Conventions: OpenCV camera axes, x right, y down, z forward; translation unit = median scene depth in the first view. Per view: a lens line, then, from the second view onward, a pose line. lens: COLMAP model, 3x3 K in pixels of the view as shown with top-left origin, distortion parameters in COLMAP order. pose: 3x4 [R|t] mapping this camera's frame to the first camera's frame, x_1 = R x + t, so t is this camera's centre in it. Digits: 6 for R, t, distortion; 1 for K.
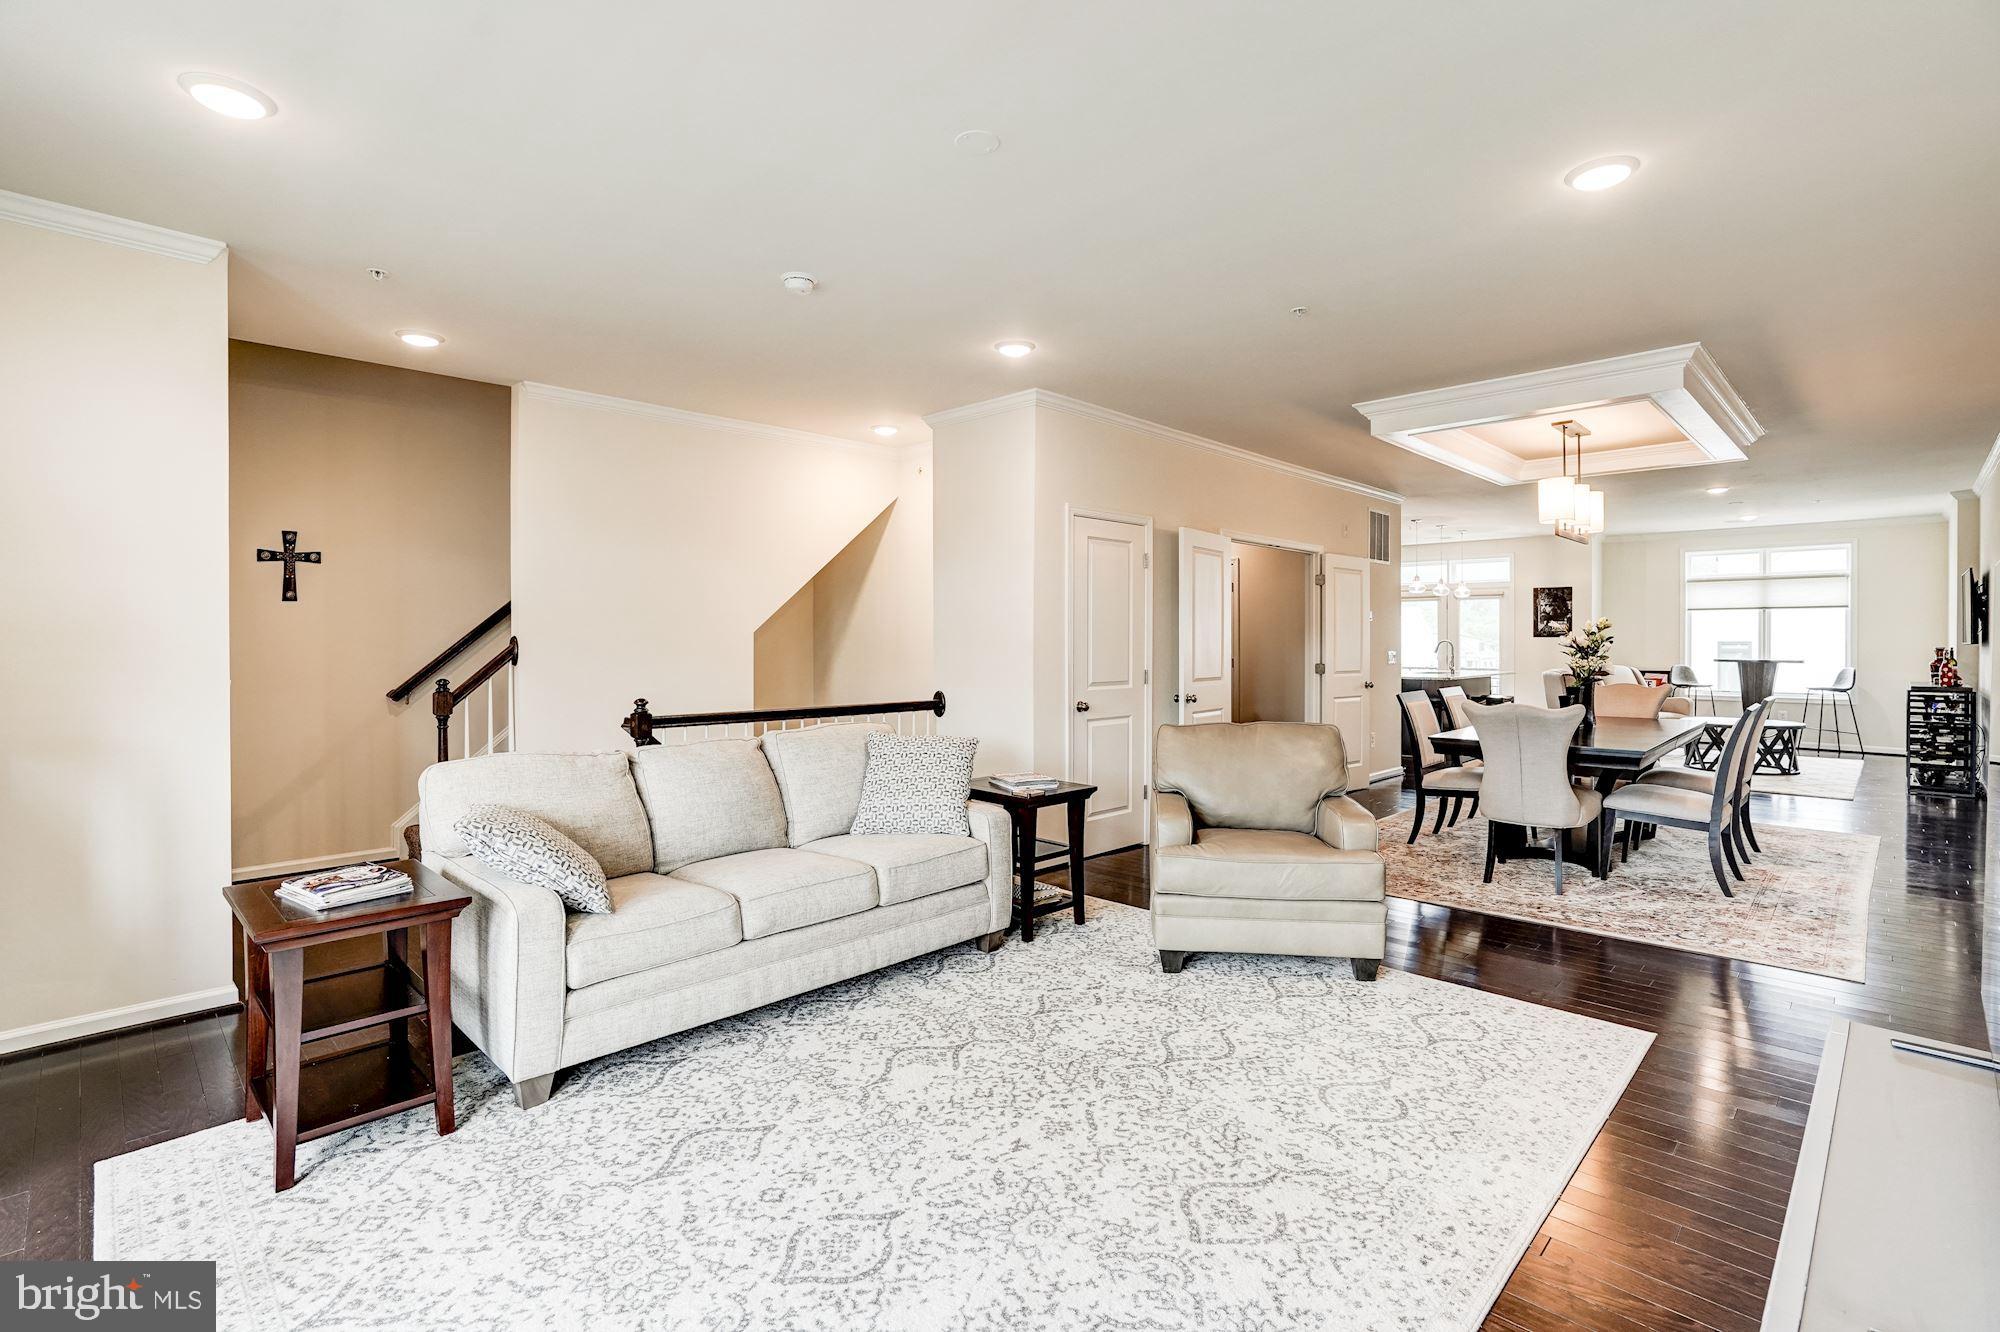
lens RADIAL K [[931.7, 0, 1007.9], [0, 931.7, 641.8], [0, 0, 1]] dist [-0.050320, 0.023176]
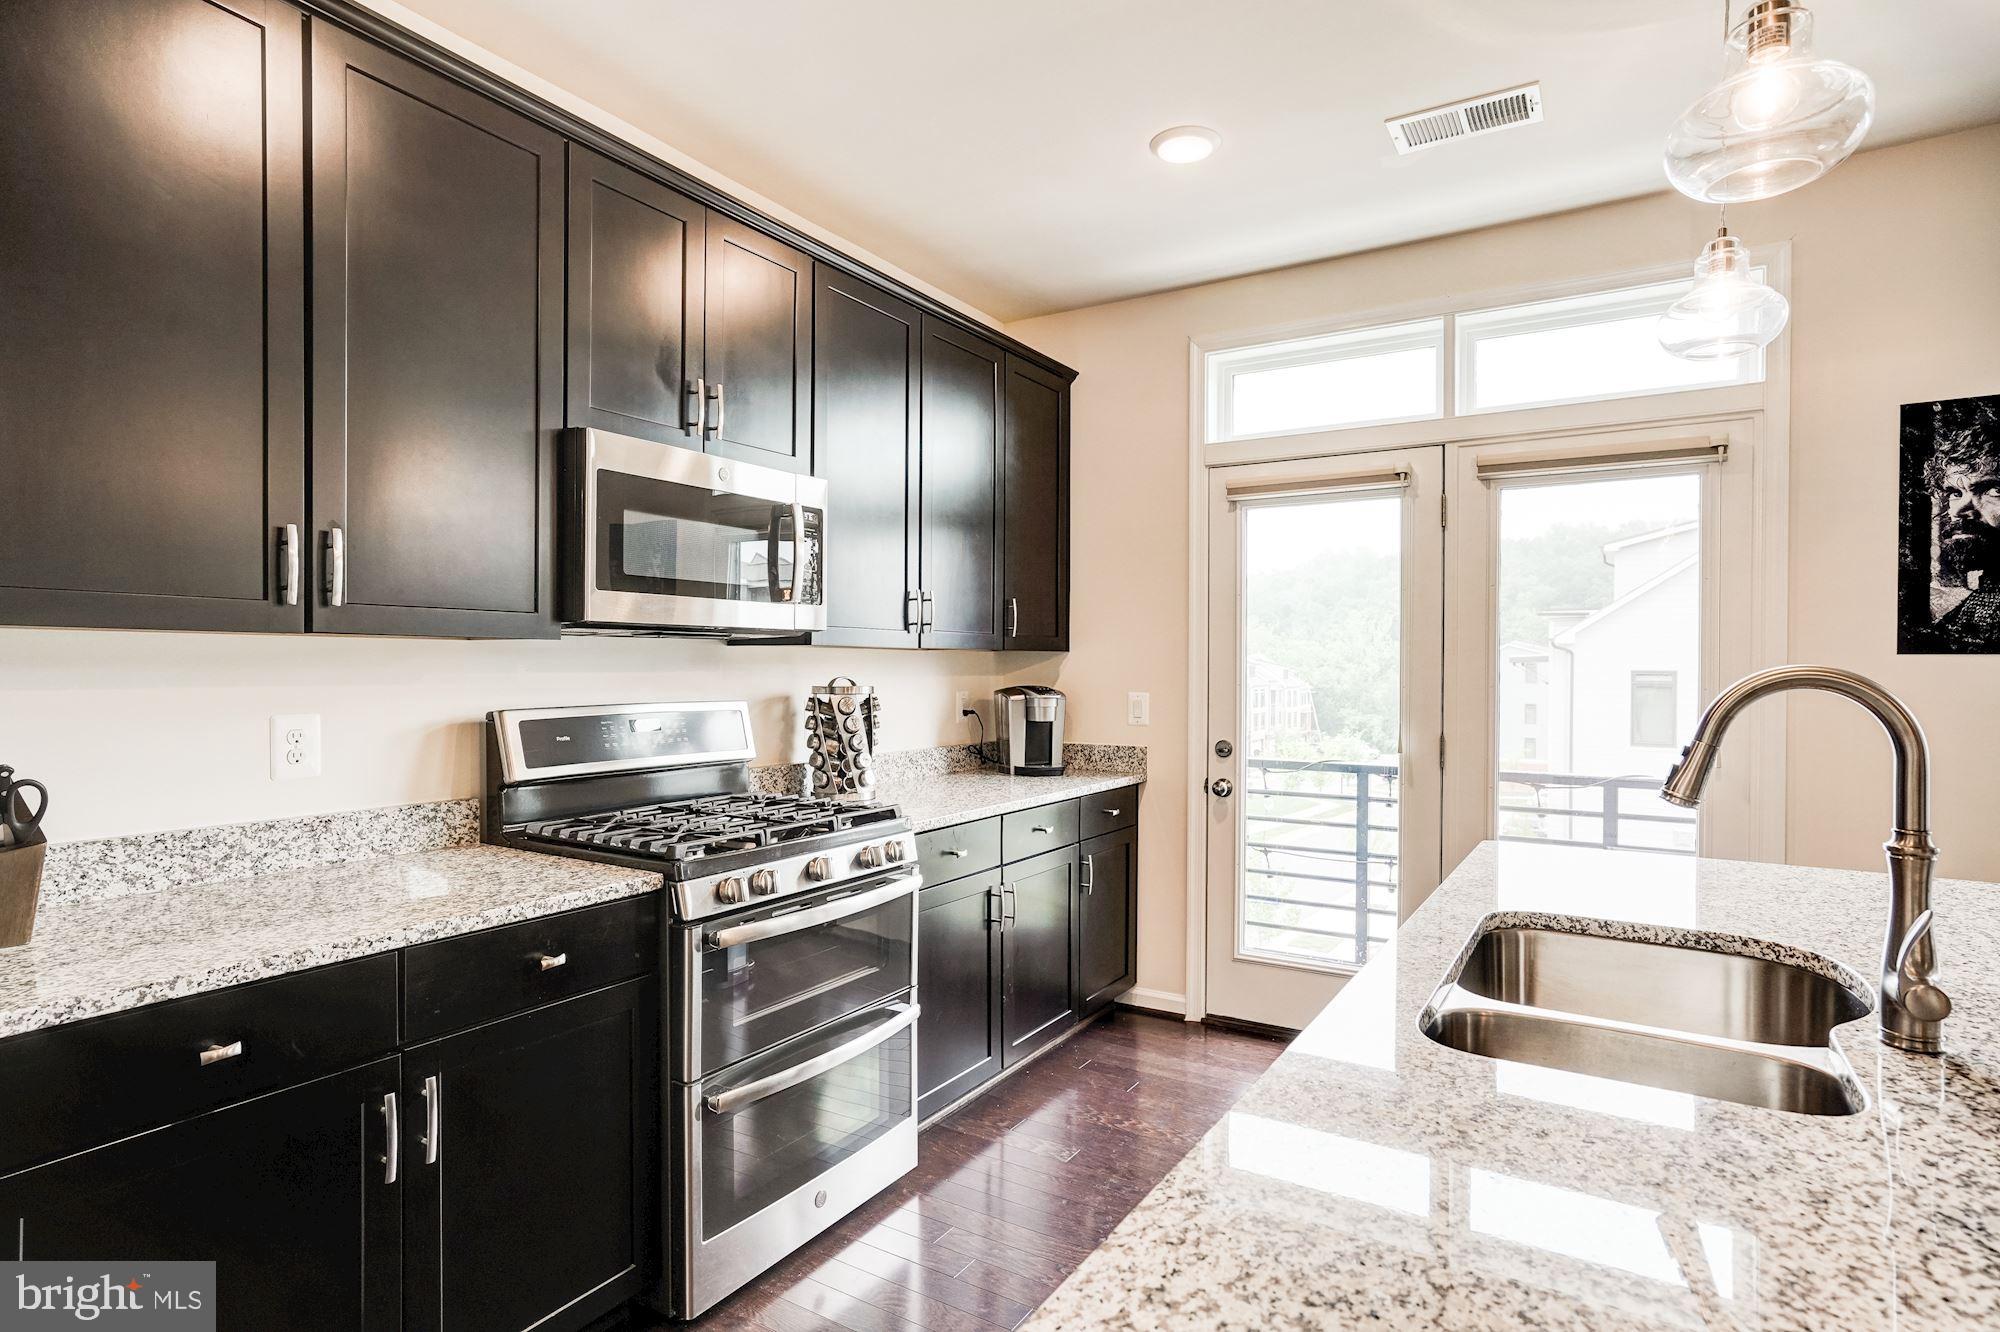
lens RADIAL K [[1042.6, 0, 1000.0], [0, 1042.6, 666.0], [0, 0, 1]] dist [-0.006560, 0.000350]
pose [[0.976951, 0.006014, 0.213378, 0.724219], [-0.006207, 0.999981, 0.000236, -0.002535], [-0.213372, -0.001555, 0.976970, 1.780654]]
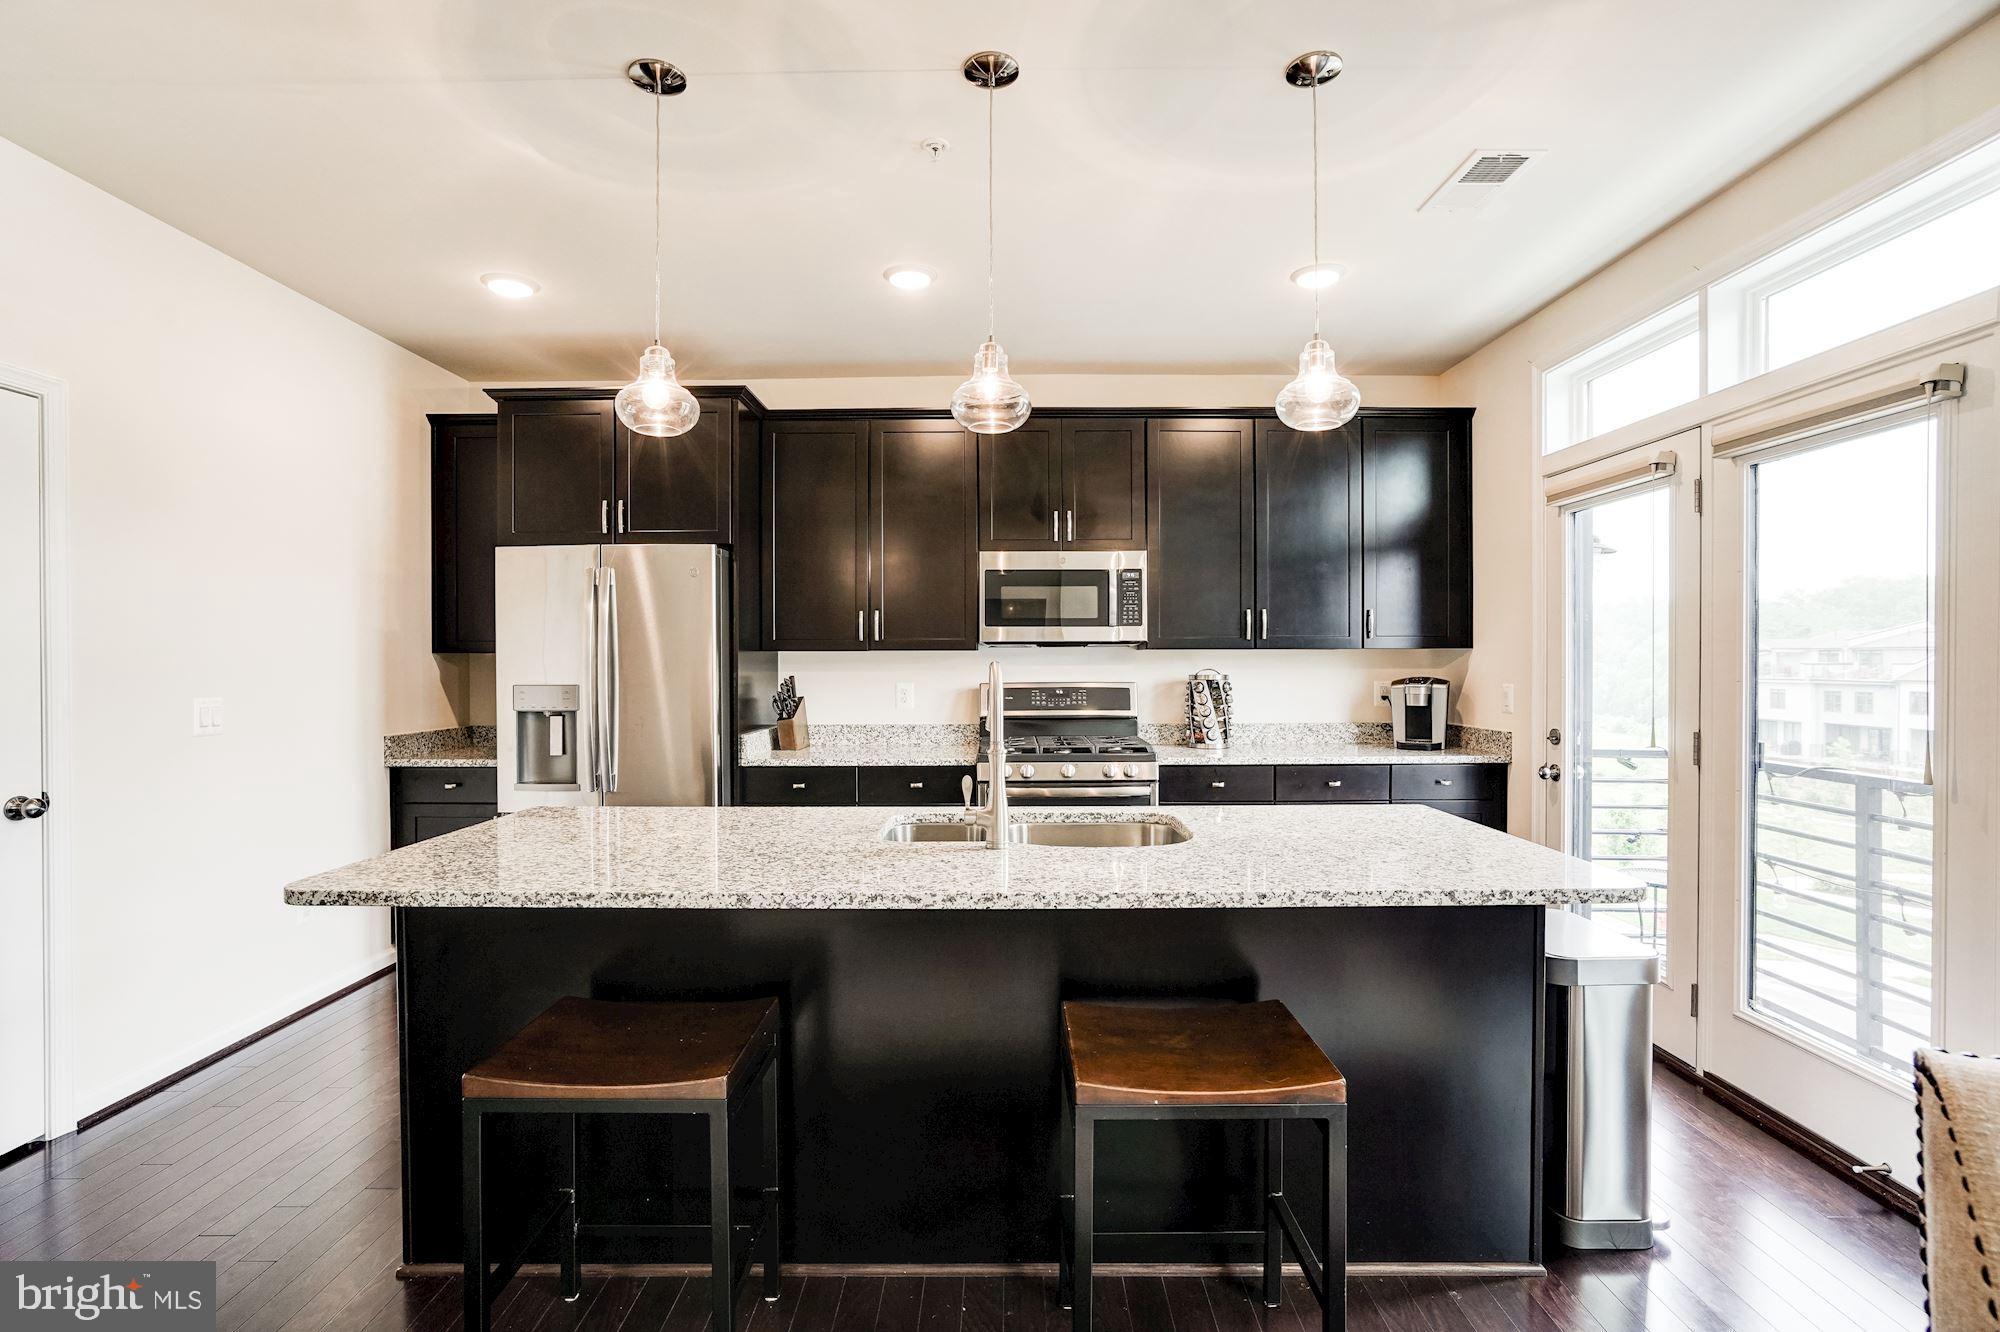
lens RADIAL K [[921.5, 0, 1002.8], [0, 921.5, 667.7], [0, 0, 1]] dist [-0.052827, 0.030180]
pose [[0.697982, 0.005713, -0.716093, 1.183159], [0.001216, 0.999957, 0.009163, -0.004274], [0.716115, -0.007266, 0.697945, 1.694094]]
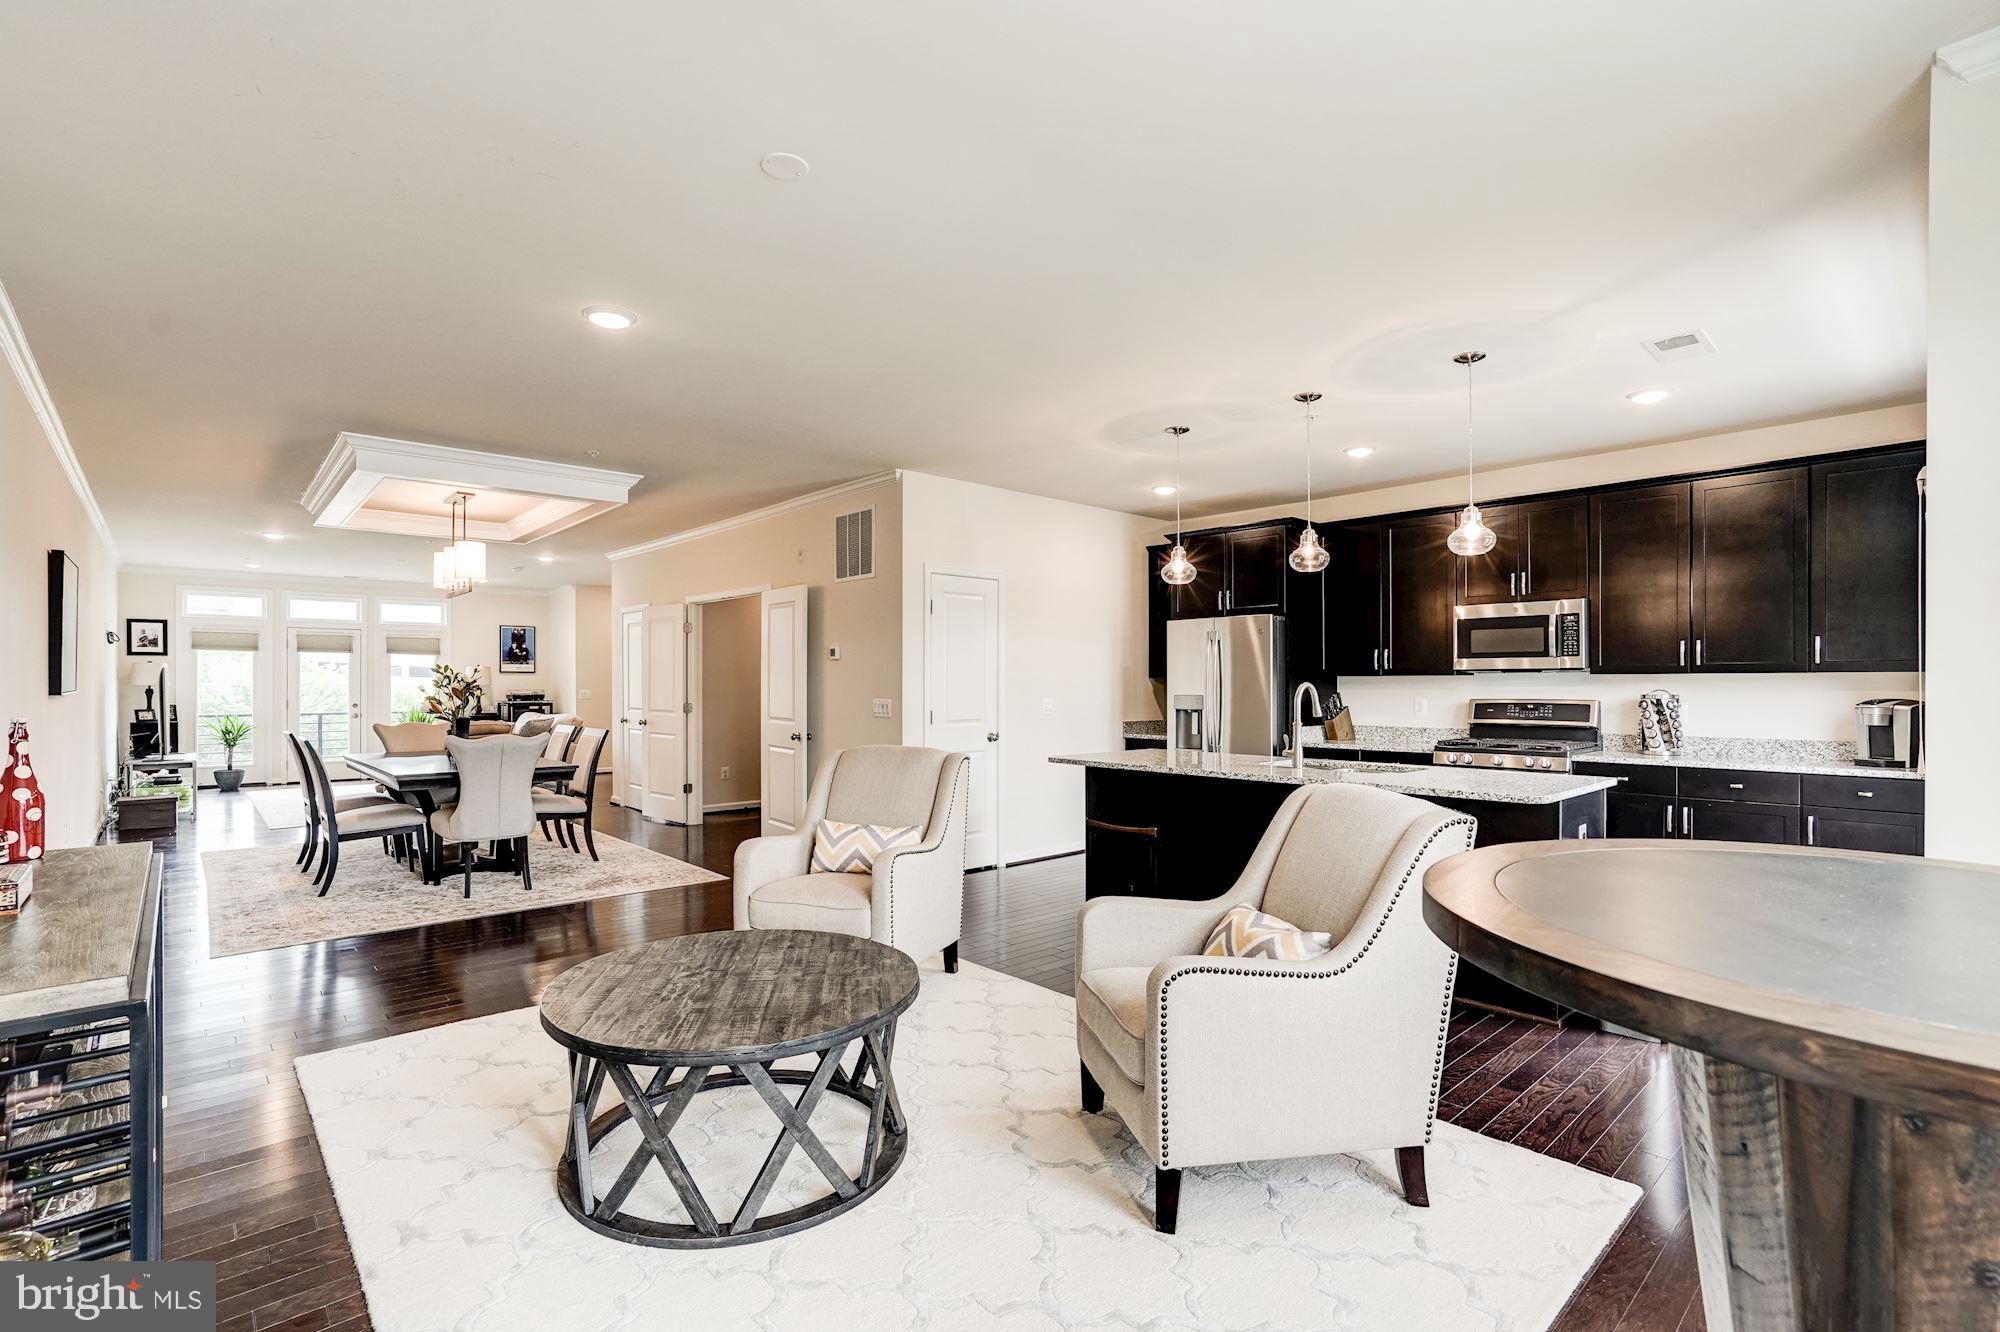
lens RADIAL K [[923.4, 0, 999.0], [0, 923.4, 676.9], [0, 0, 1]] dist [-0.047819, 0.022813]
pose [[-0.052947, -0.006792, -0.998574, 1.699183], [-0.001565, 0.999976, -0.006718, -0.001900], [0.998596, 0.001207, -0.052957, 1.729429]]
